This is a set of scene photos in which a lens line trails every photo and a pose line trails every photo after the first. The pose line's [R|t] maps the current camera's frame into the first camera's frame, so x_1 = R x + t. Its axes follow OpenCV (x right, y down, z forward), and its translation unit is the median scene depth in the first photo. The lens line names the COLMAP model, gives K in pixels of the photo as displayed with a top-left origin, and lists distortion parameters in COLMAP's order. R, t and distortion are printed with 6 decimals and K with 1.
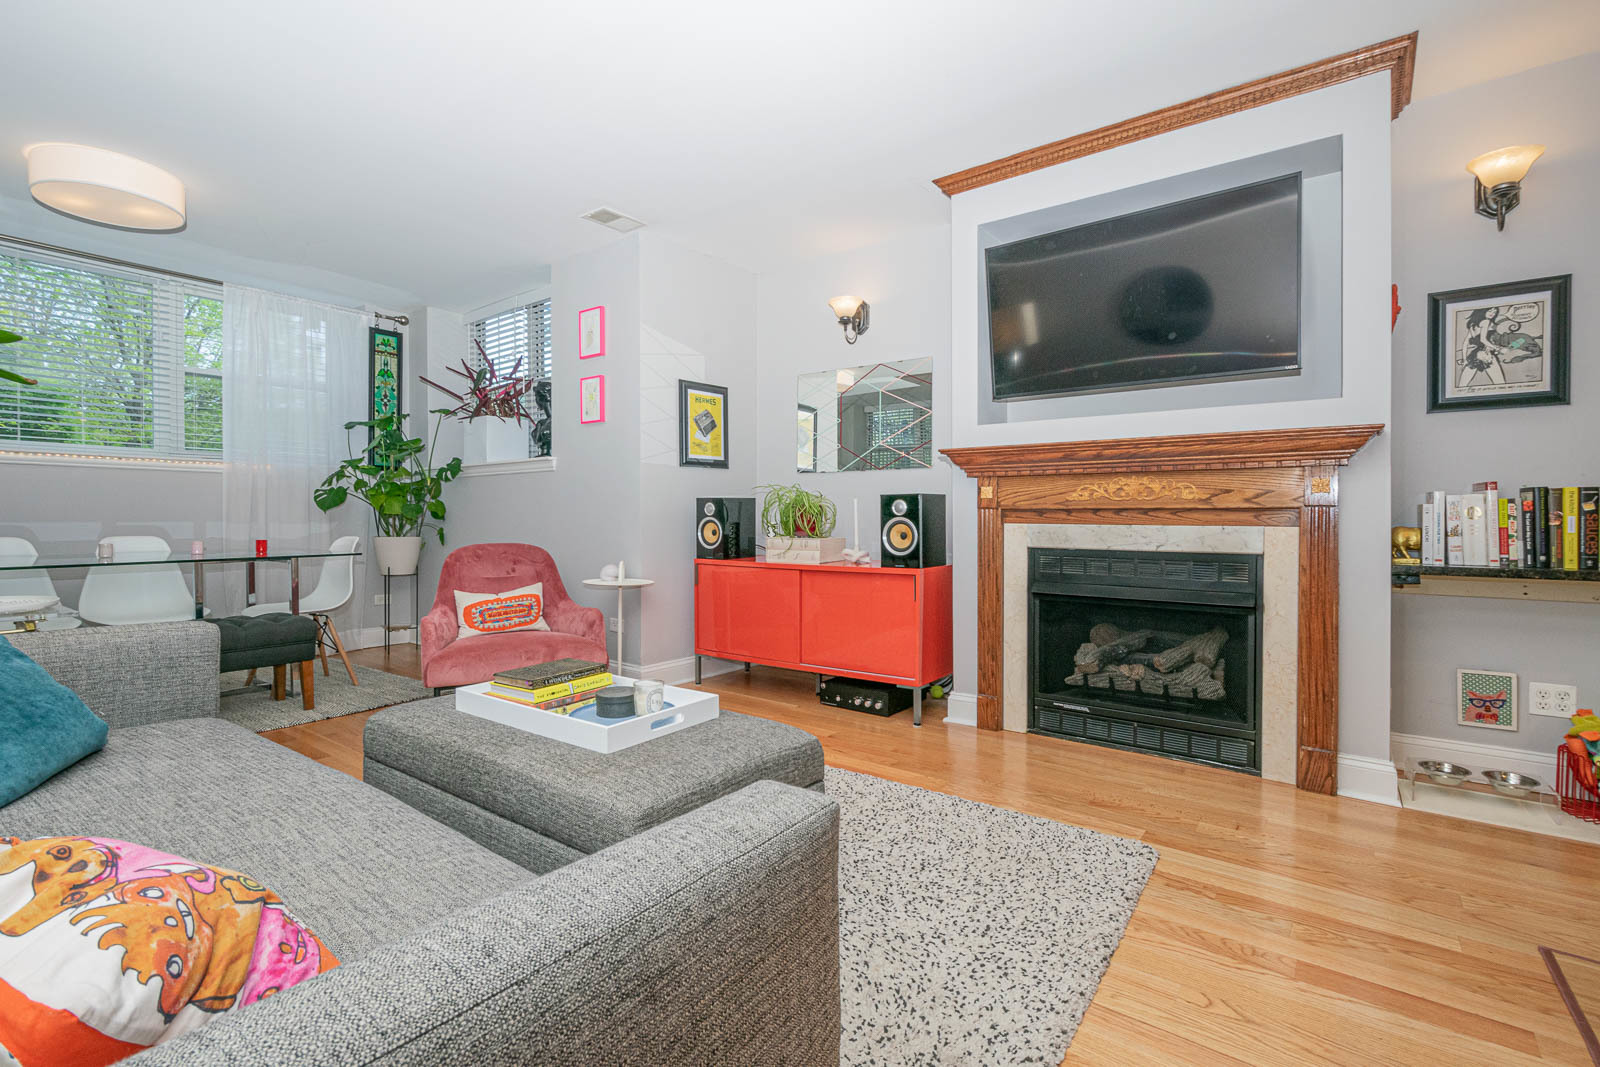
lens RADIAL K [[714.9, 0, 811.4], [0, 714.9, 524.7], [0, 0, 1]] dist [0.004645, -0.001227]
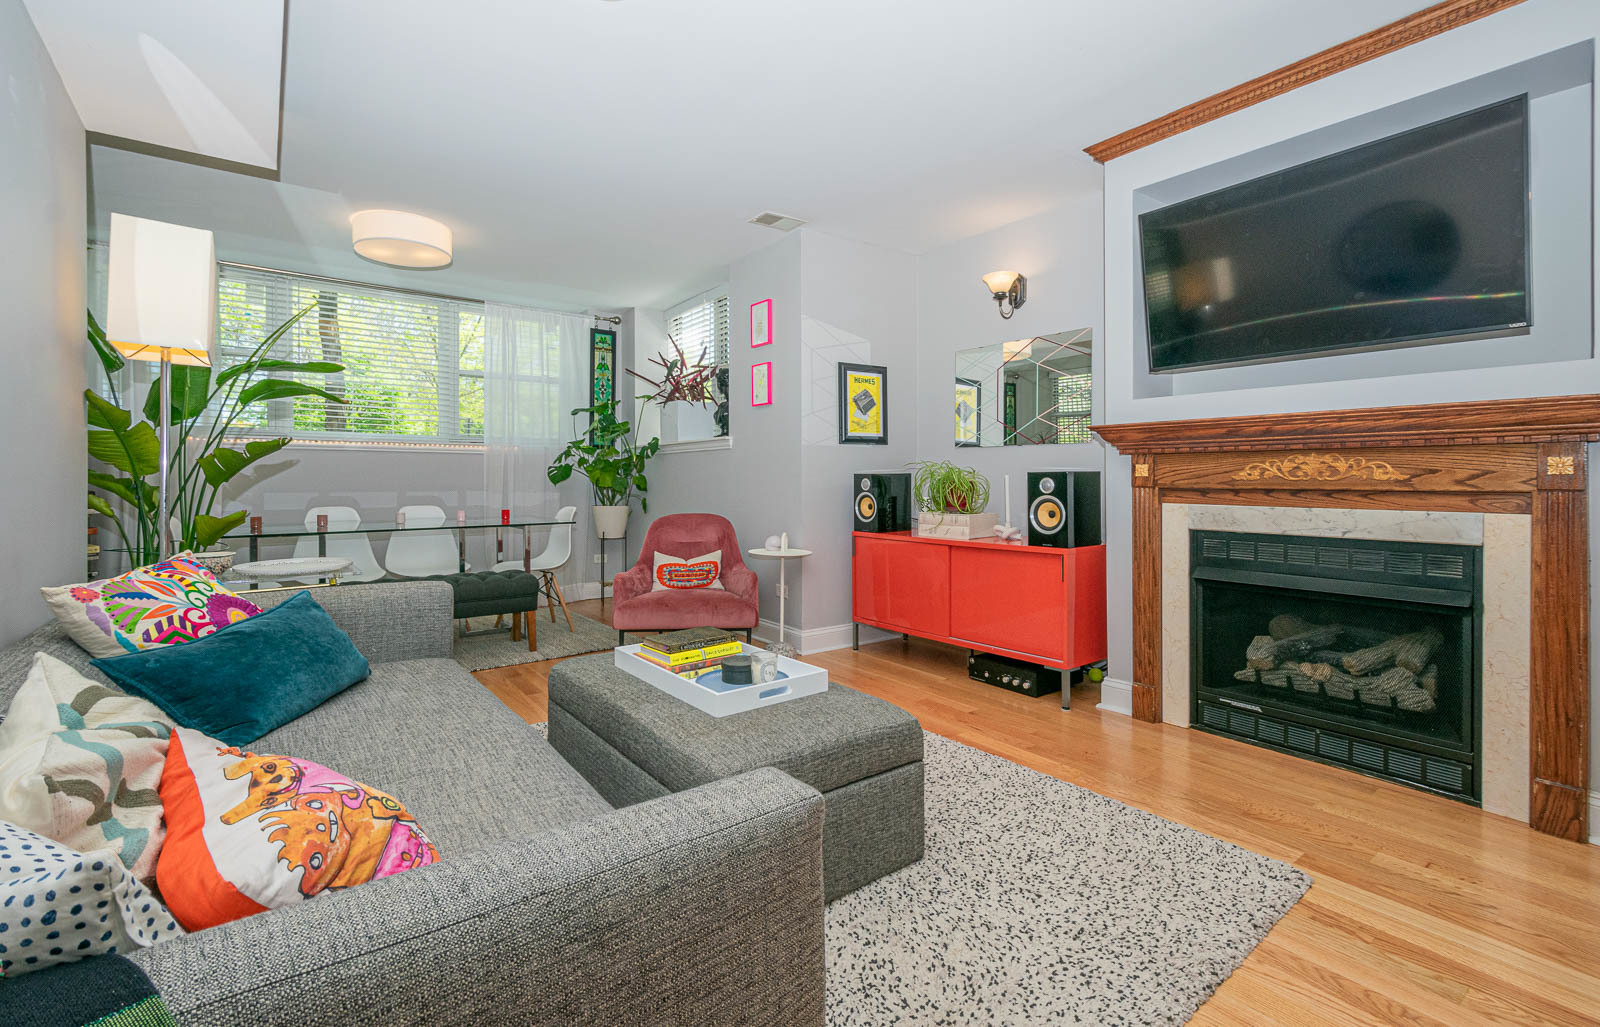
lens RADIAL K [[696.2, 0, 812.8], [0, 696.2, 483.9], [0, 0, 1]] dist [0.004492, -0.001525]
pose [[0.962440, 0.001141, -0.271491, 0.079654], [-0.002653, 0.999983, -0.005202, -0.022251], [0.271480, 0.005726, 0.962427, -0.010380]]
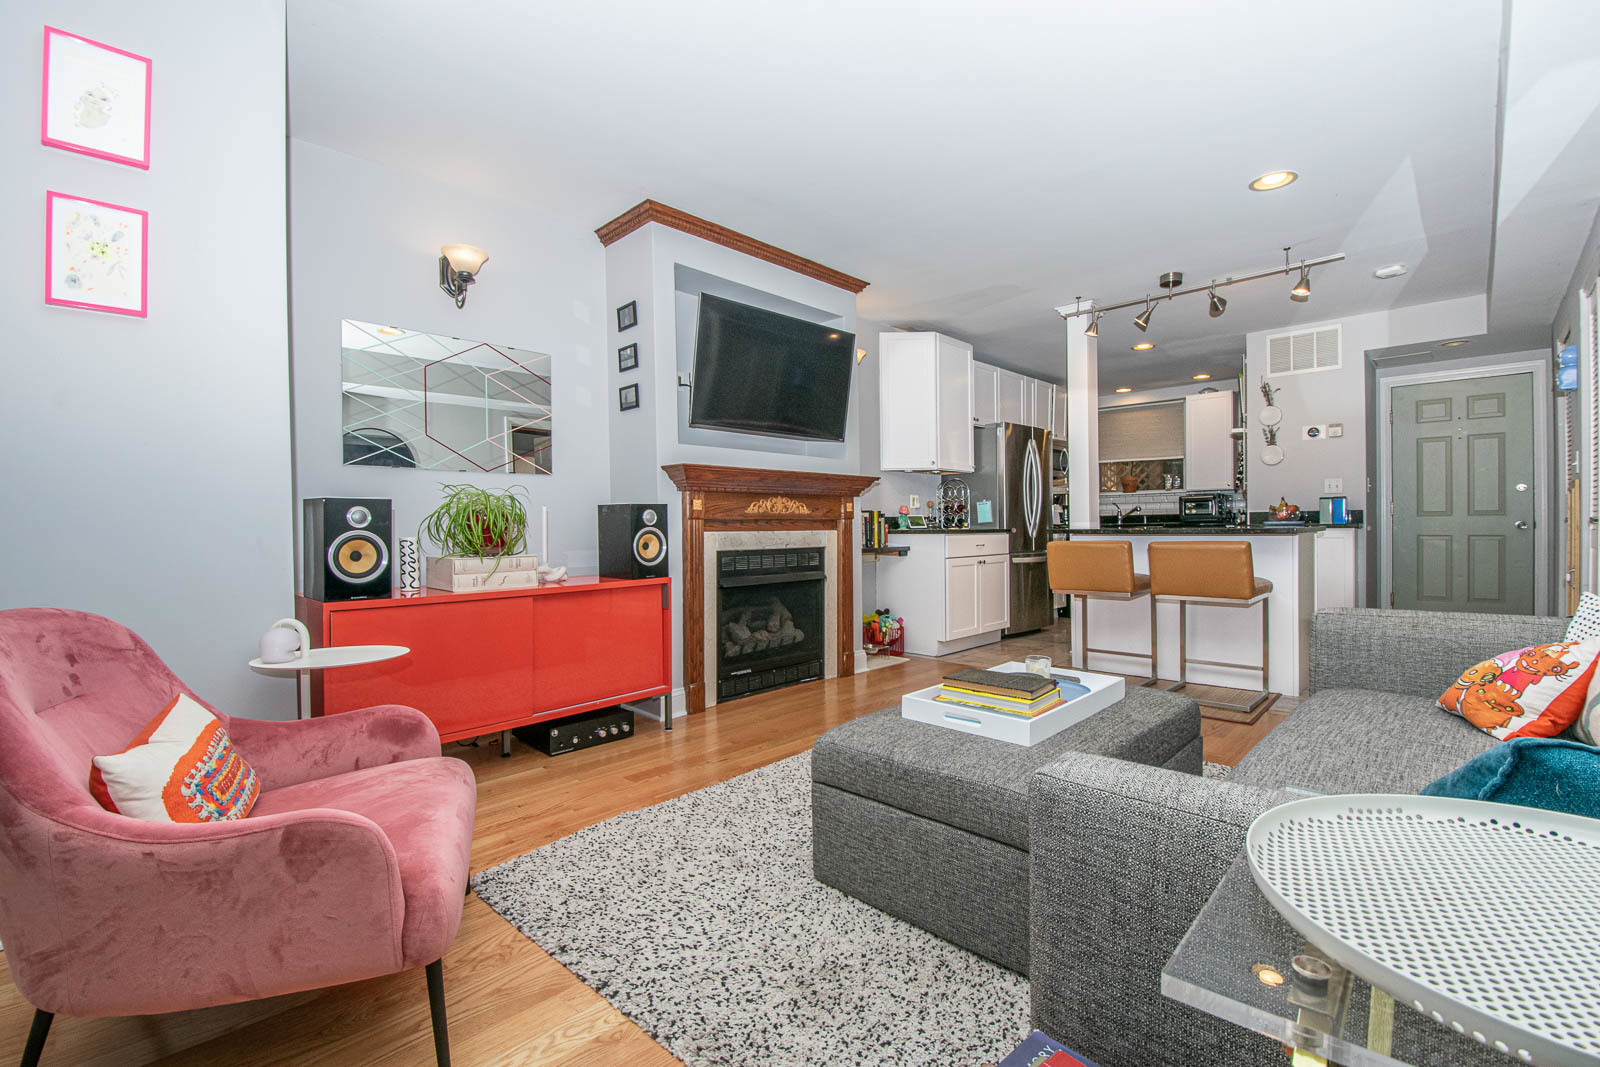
lens RADIAL K [[714.9, 0, 835.1], [0, 714.9, 517.2], [0, 0, 1]] dist [0.004645, -0.001227]
pose [[0.094960, 0.005997, 0.995463, -0.919957], [0.016094, 0.999842, -0.007559, -0.013841], [-0.995351, 0.016739, 0.094849, 0.711922]]
